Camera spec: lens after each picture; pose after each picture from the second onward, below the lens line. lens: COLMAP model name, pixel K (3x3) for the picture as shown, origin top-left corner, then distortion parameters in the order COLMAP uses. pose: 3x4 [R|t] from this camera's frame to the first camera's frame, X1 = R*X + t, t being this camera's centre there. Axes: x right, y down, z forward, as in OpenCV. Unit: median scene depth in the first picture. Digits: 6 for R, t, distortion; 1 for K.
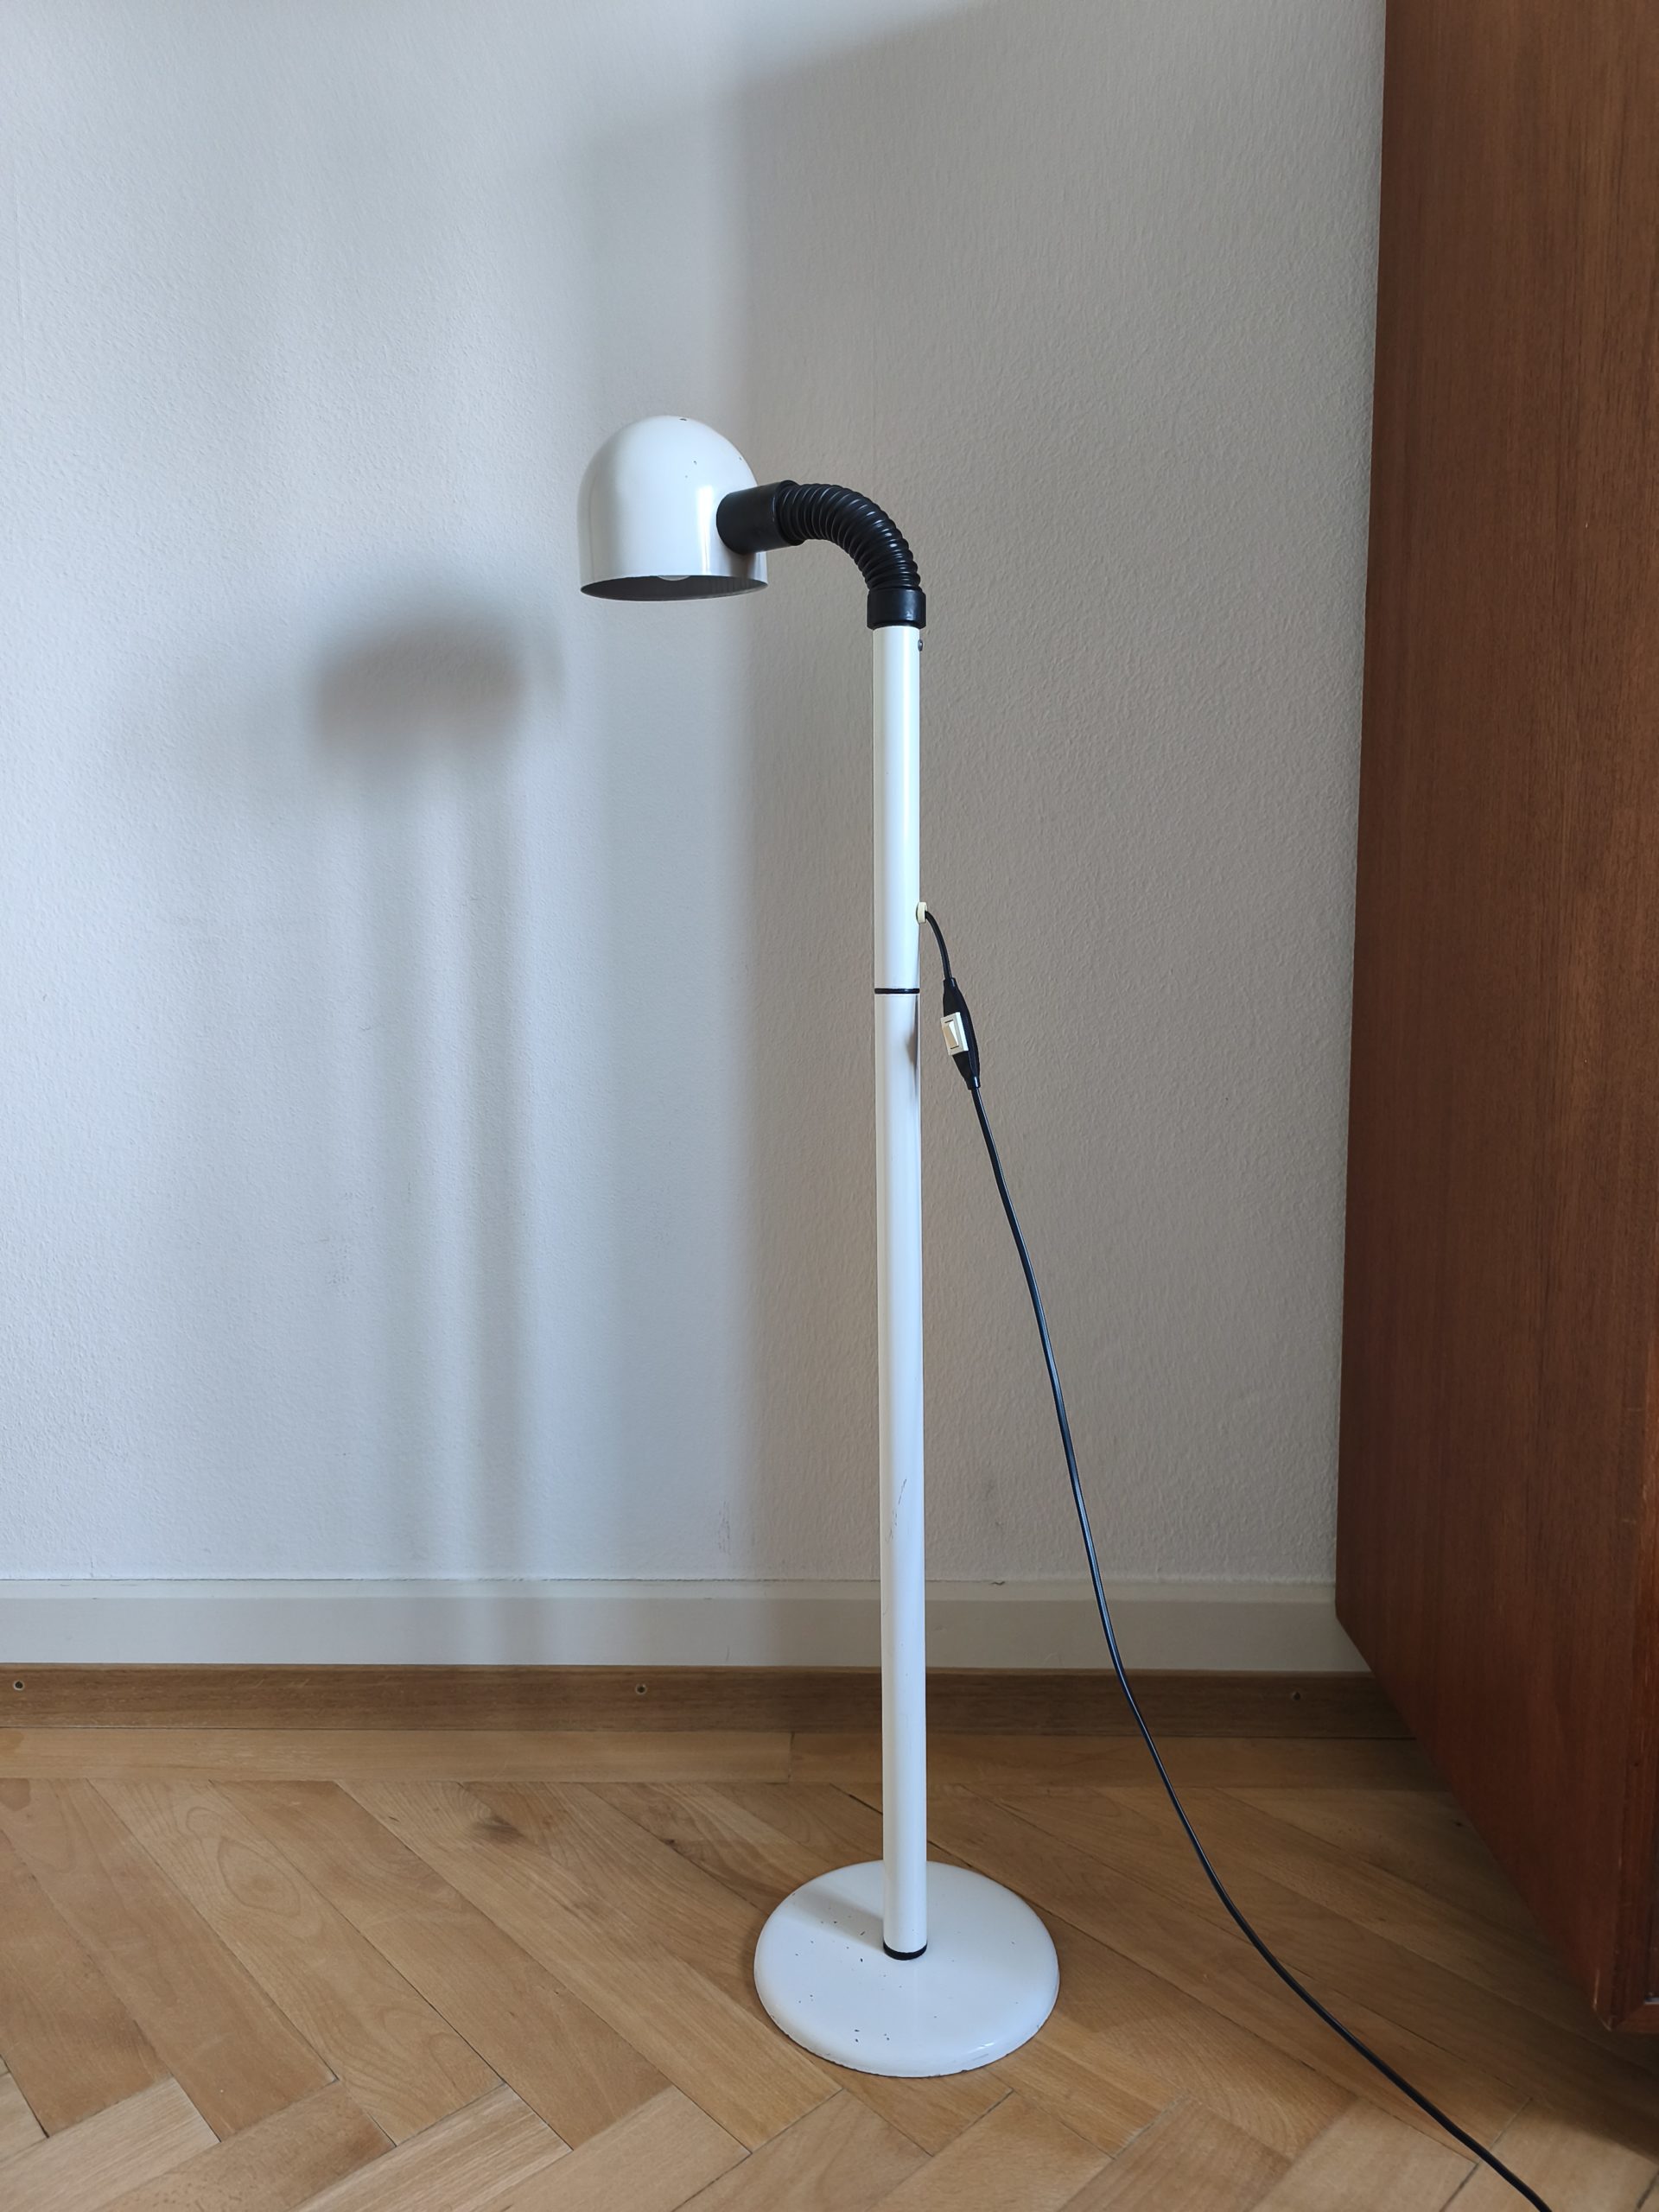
lens RADIAL K [[1481.1, 0, 831.1], [0, 1481.1, 1104.4], [0, 0, 1]] dist [0.001440, -0.027359]
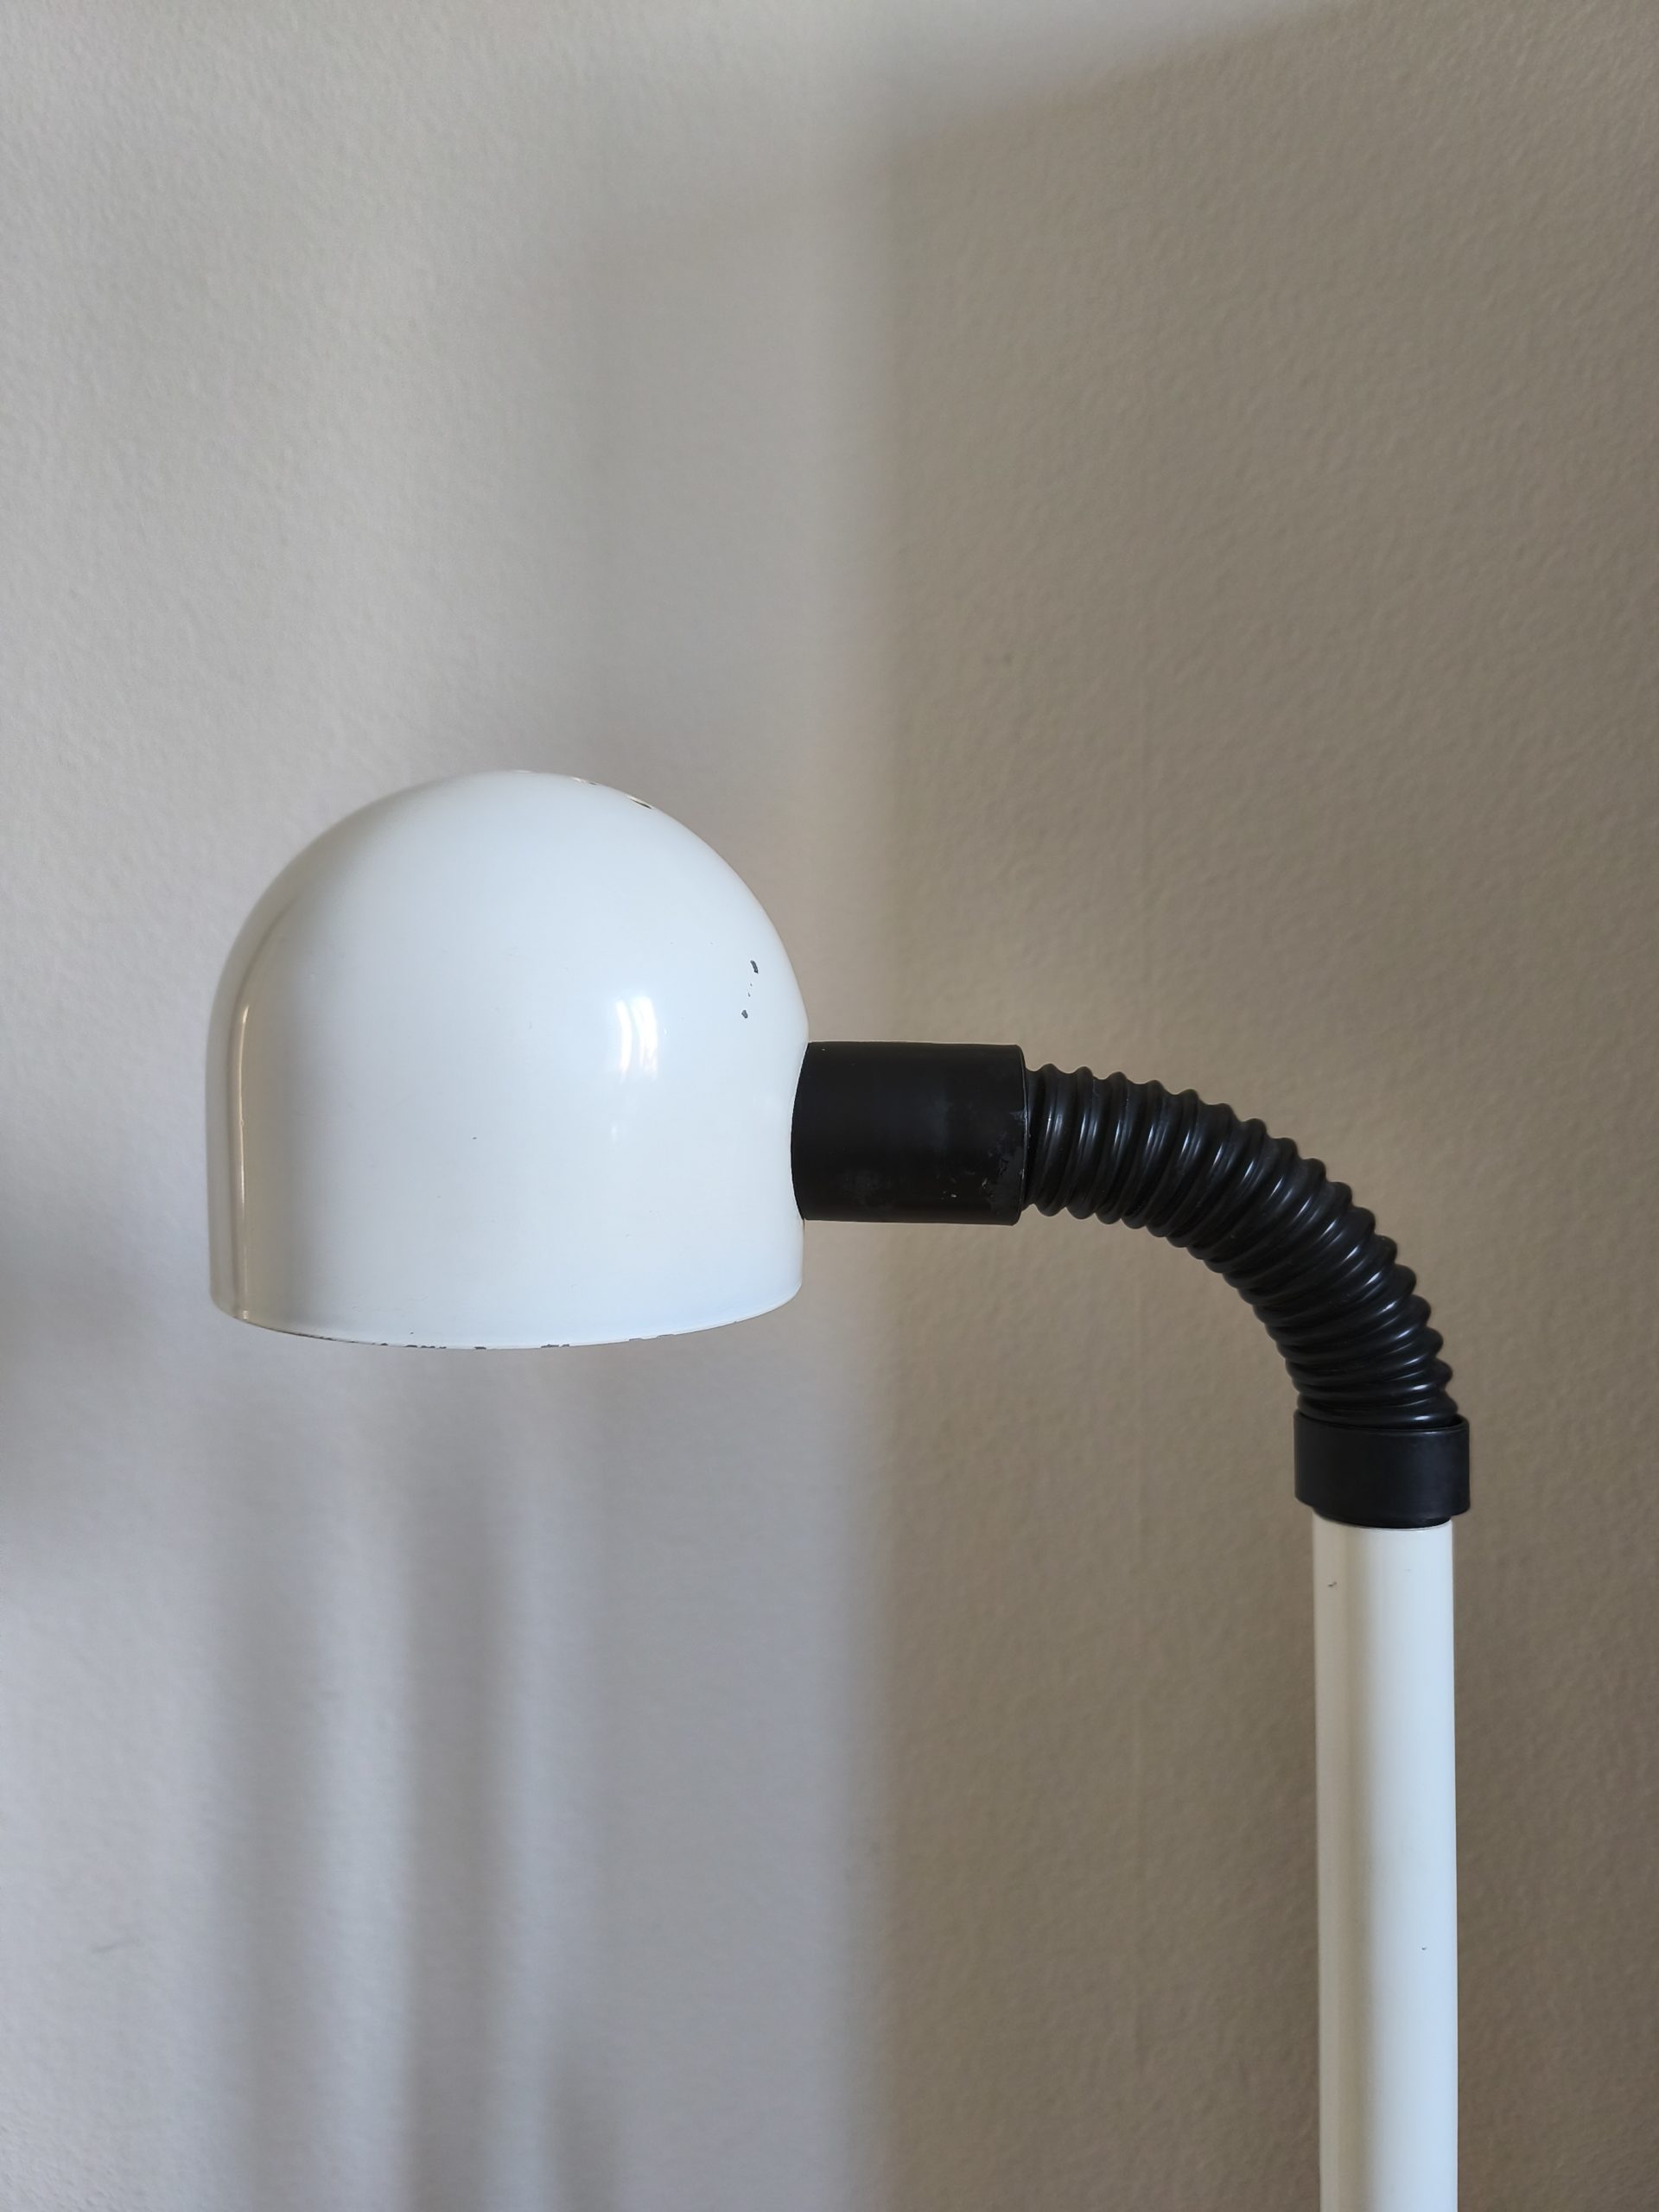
lens RADIAL K [[1610.8, 0, 834.6], [0, 1610.8, 1100.5], [0, 0, 1]] dist [-0.024075, -0.006923]
pose [[0.999545, 0.004155, -0.029883, -0.060926], [-0.008092, 0.991100, -0.132875, -0.284343], [0.029065, 0.133057, 0.990682, 0.487210]]
